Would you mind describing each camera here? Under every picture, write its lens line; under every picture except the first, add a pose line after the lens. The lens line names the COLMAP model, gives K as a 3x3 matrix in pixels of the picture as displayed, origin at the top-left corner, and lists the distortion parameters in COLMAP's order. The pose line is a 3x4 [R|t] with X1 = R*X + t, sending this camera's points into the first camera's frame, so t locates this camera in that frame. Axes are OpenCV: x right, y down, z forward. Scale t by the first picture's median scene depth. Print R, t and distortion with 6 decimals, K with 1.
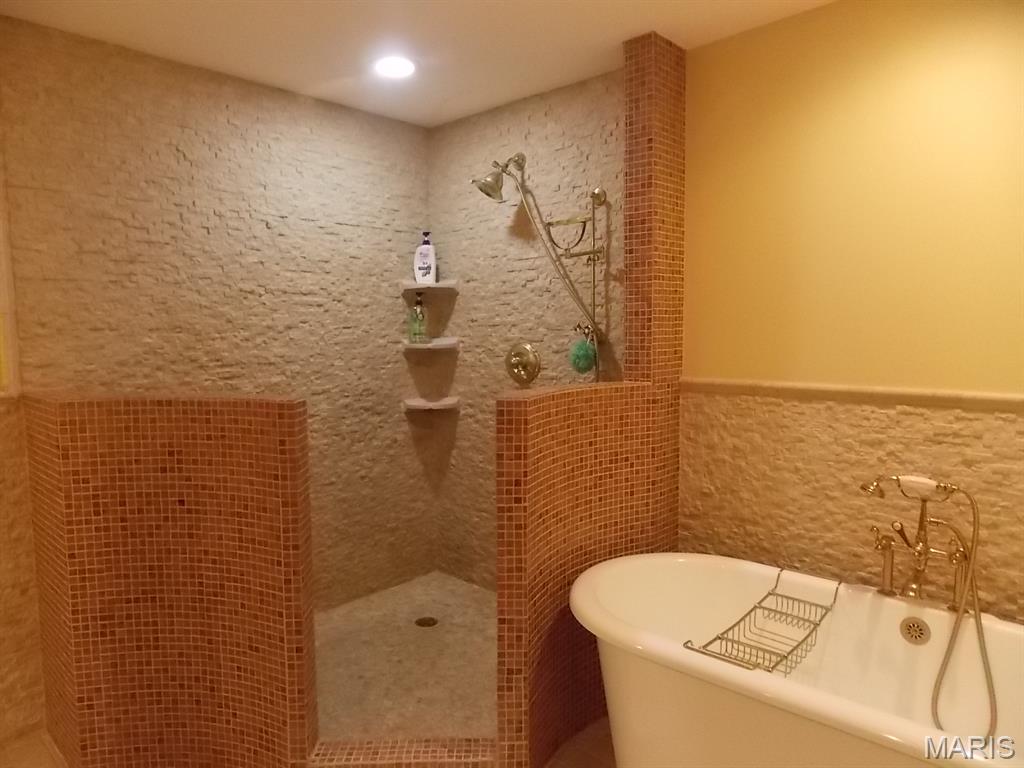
lens RADIAL K [[680.7, 0, 508.5], [0, 680.7, 382.4], [0, 0, 1]] dist [0.006955, -0.002473]
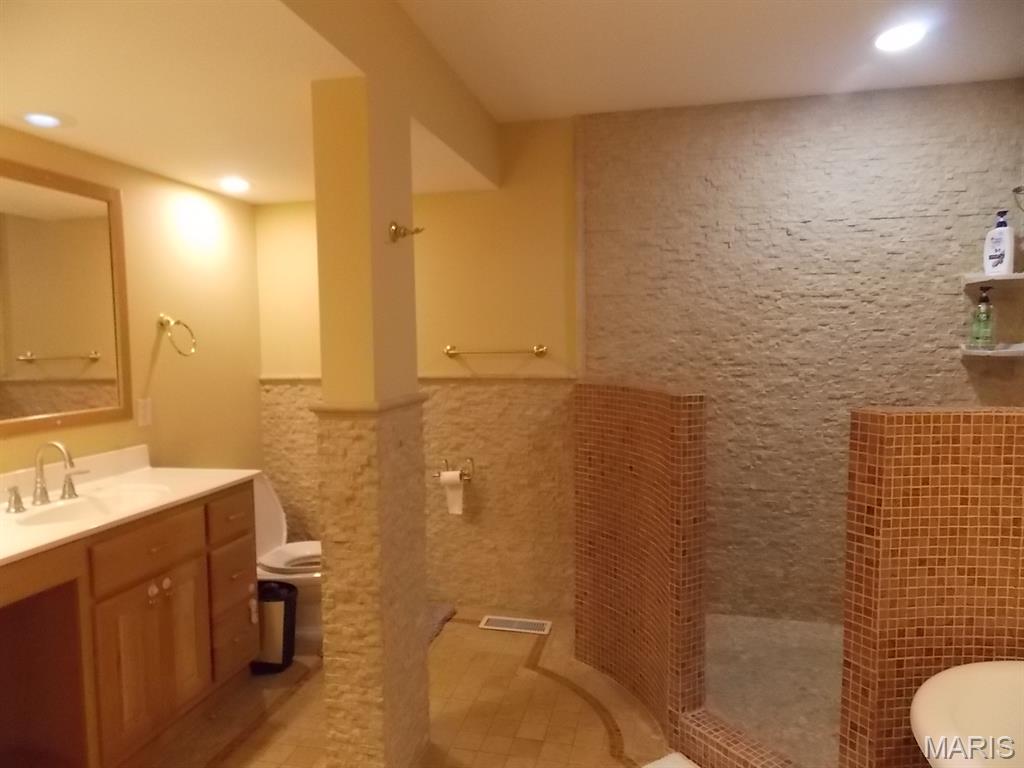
lens RADIAL K [[680.7, 0, 510.9], [0, 680.7, 384.0], [0, 0, 1]] dist [0.006955, -0.002473]
pose [[0.501836, 0.065245, -0.862499, 0.369034], [-0.068446, 0.997020, 0.035597, -0.007499], [0.862251, 0.041170, 0.504806, 0.123466]]
